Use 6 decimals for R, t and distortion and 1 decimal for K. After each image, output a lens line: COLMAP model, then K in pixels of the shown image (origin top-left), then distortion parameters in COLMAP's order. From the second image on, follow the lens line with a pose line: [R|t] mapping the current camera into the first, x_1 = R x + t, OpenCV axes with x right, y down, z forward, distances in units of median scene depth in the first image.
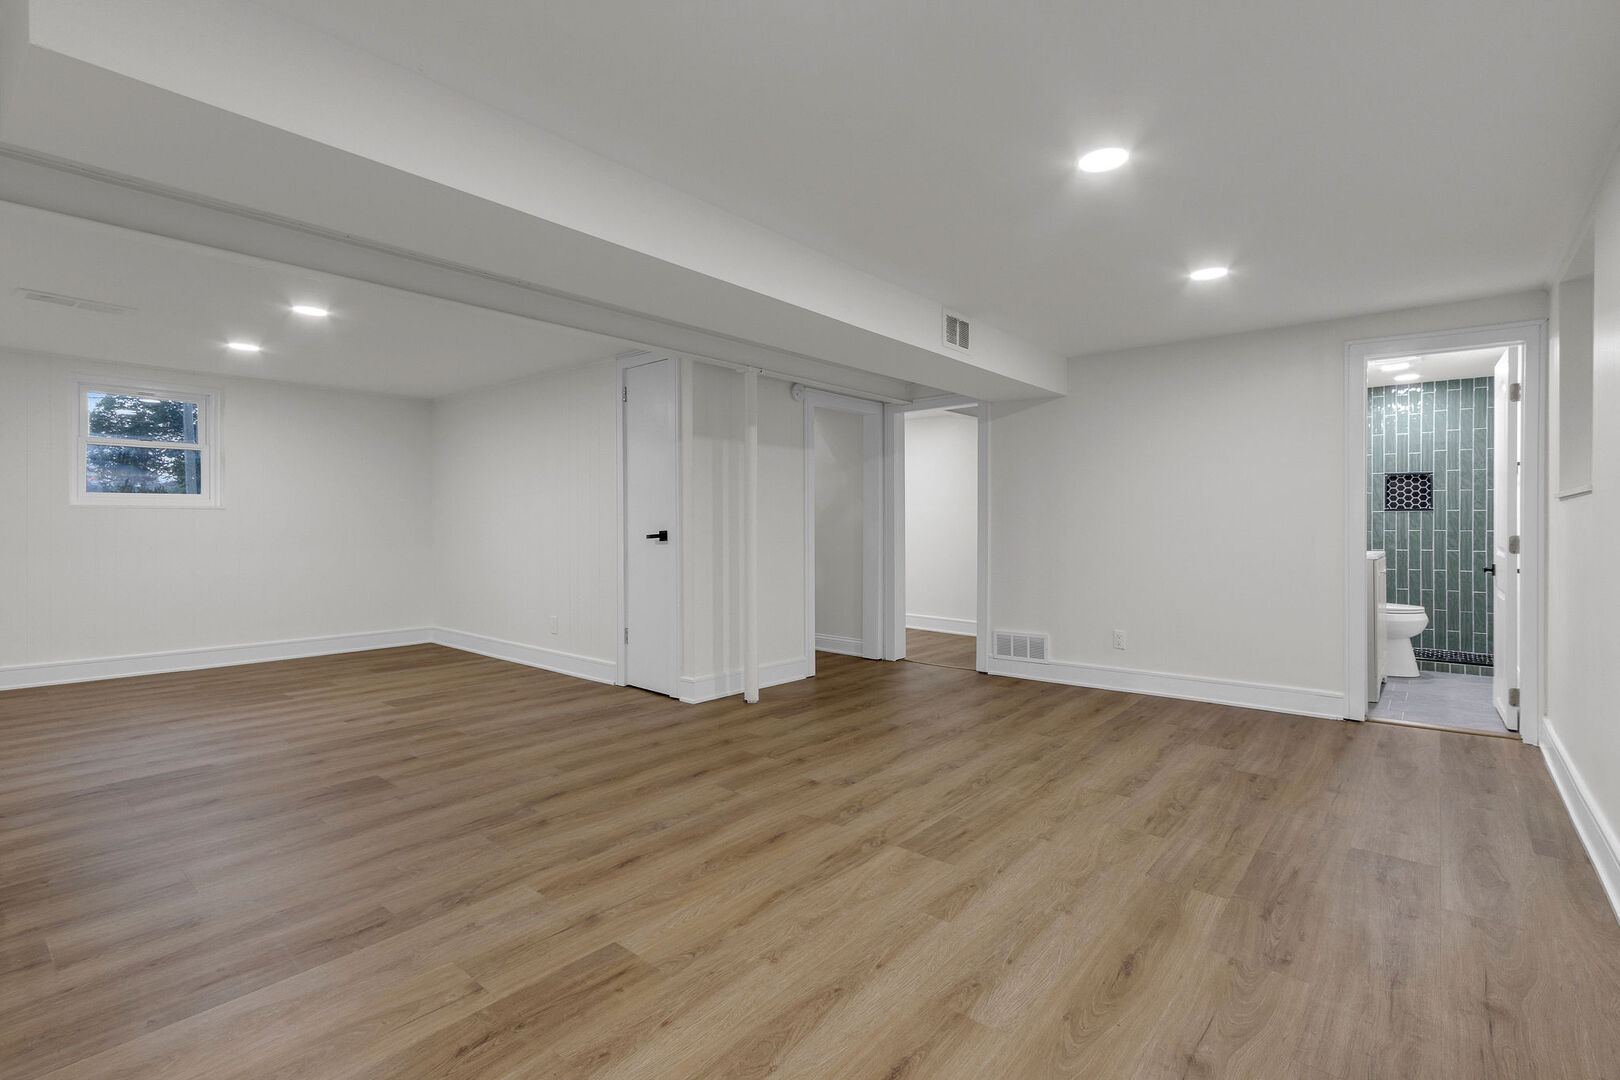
lens RADIAL K [[755.1, 0, 828.4], [0, 755.1, 520.9], [0, 0, 1]] dist [0.001666, -0.000090]
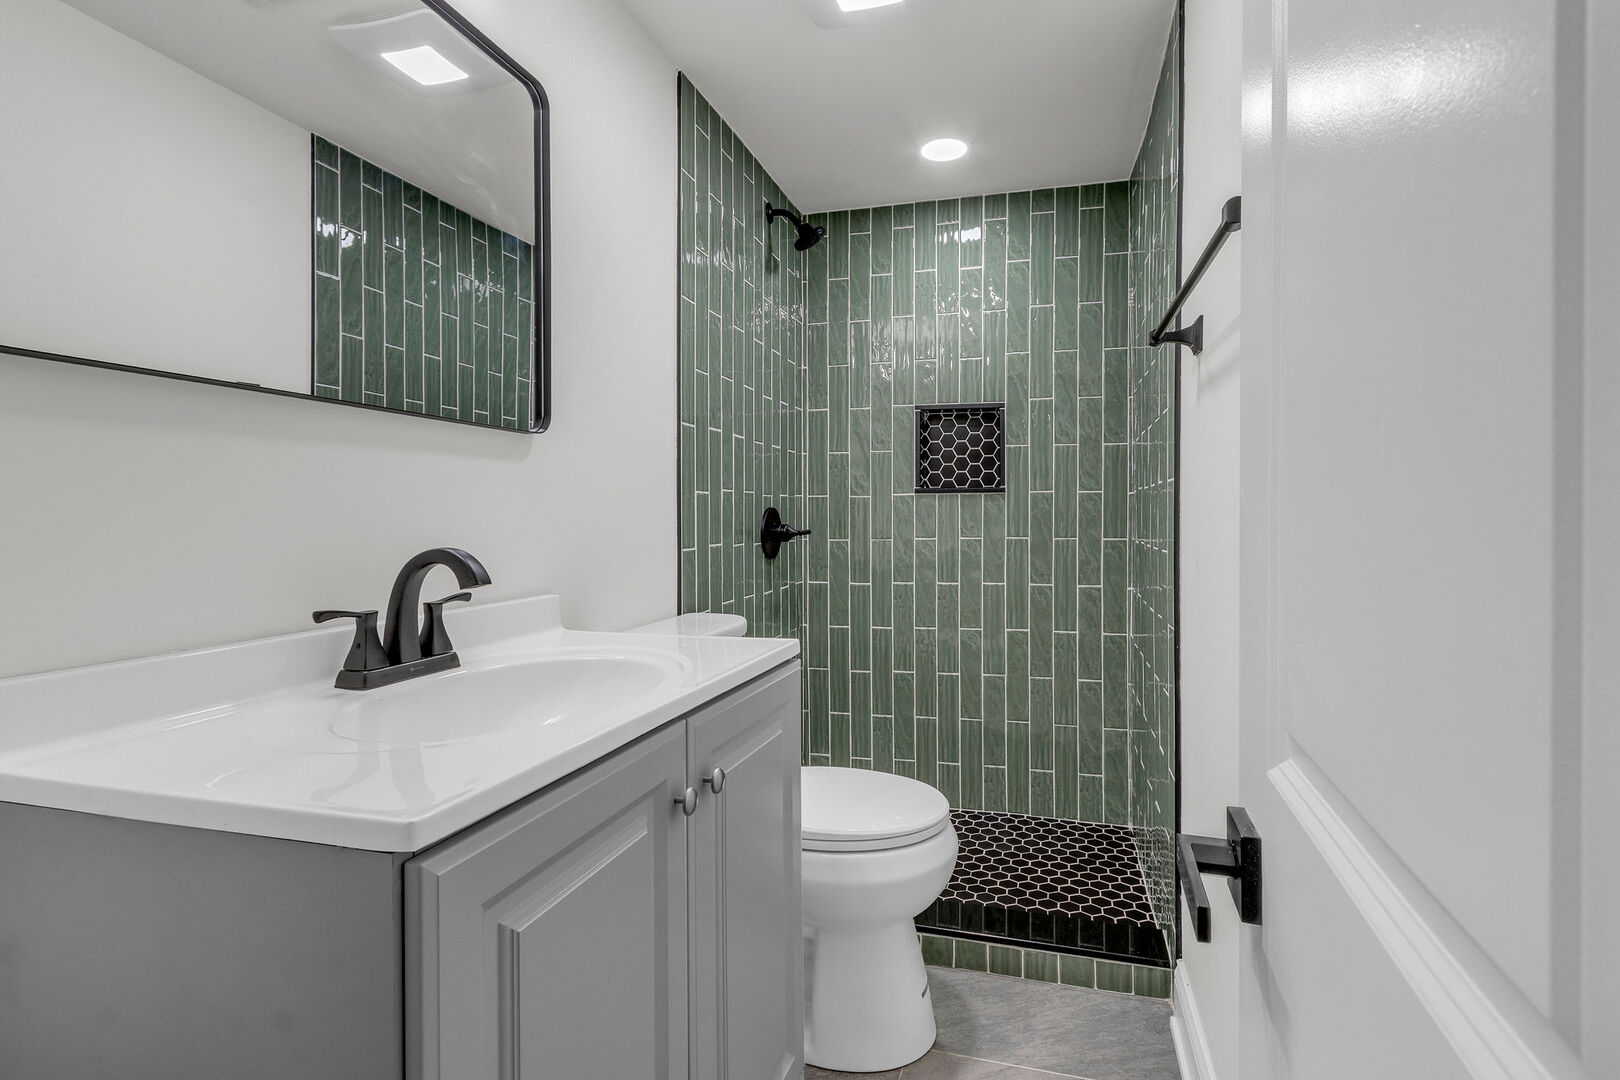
lens RADIAL K [[791.0, 0, 860.9], [0, 791.0, 525.6], [0, 0, 1]] dist [-0.001117, -0.000688]
pose [[0.903905, -0.004770, 0.427707, 0.540424], [0.001287, 0.999964, 0.008433, 0.001560], [-0.427732, -0.007072, 0.903878, 0.636204]]
